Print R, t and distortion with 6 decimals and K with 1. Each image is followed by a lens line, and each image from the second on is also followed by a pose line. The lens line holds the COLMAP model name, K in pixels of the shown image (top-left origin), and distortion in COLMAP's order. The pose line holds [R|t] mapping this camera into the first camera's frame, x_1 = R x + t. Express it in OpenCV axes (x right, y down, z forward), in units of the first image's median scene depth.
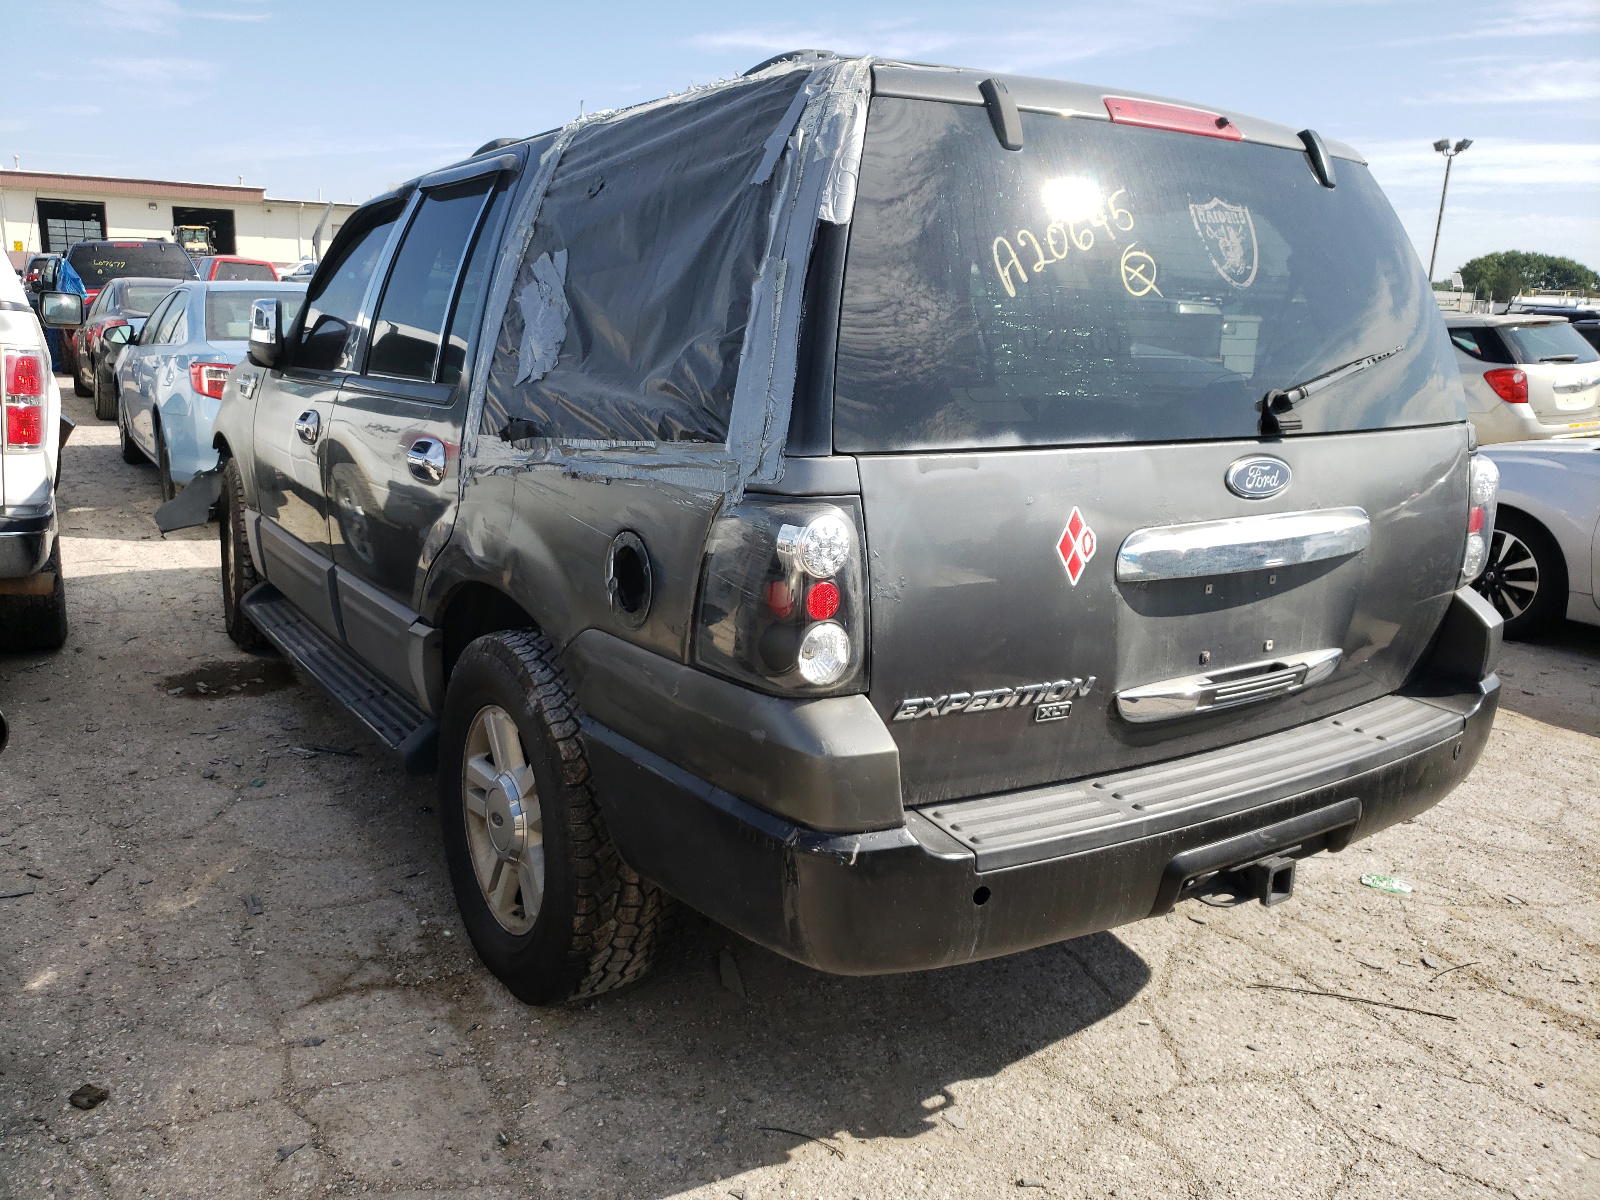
lens RADIAL K [[1265.6, 0, 800.0], [0, 1265.6, 600.0], [0, 0, 1]] dist [0.009667, -0.001154]
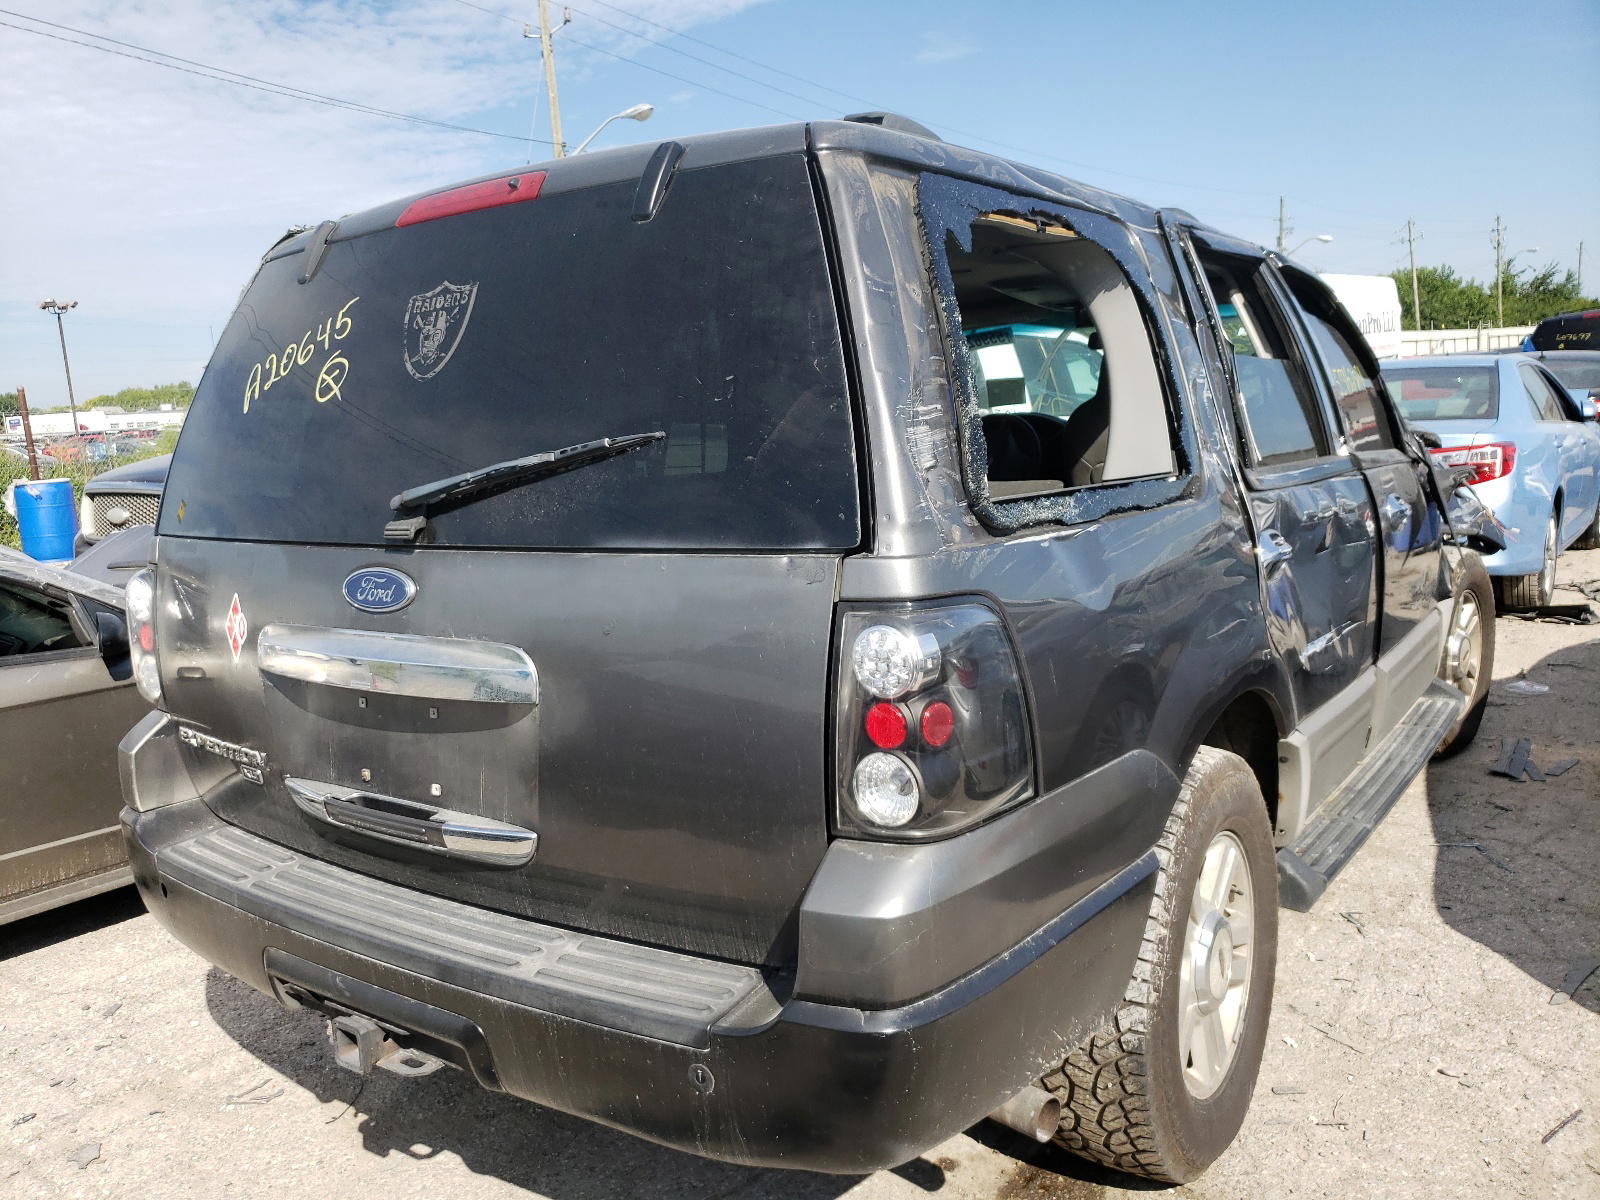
lens RADIAL K [[1265.6, 0, 800.0], [0, 1265.6, 600.0], [0, 0, 1]] dist [0.009667, -0.001154]
pose [[0.344982, 0.093374, -0.933953, 1.227076], [-0.146598, 0.988188, 0.044646, -0.163255], [0.927090, 0.121514, 0.354595, 0.902503]]
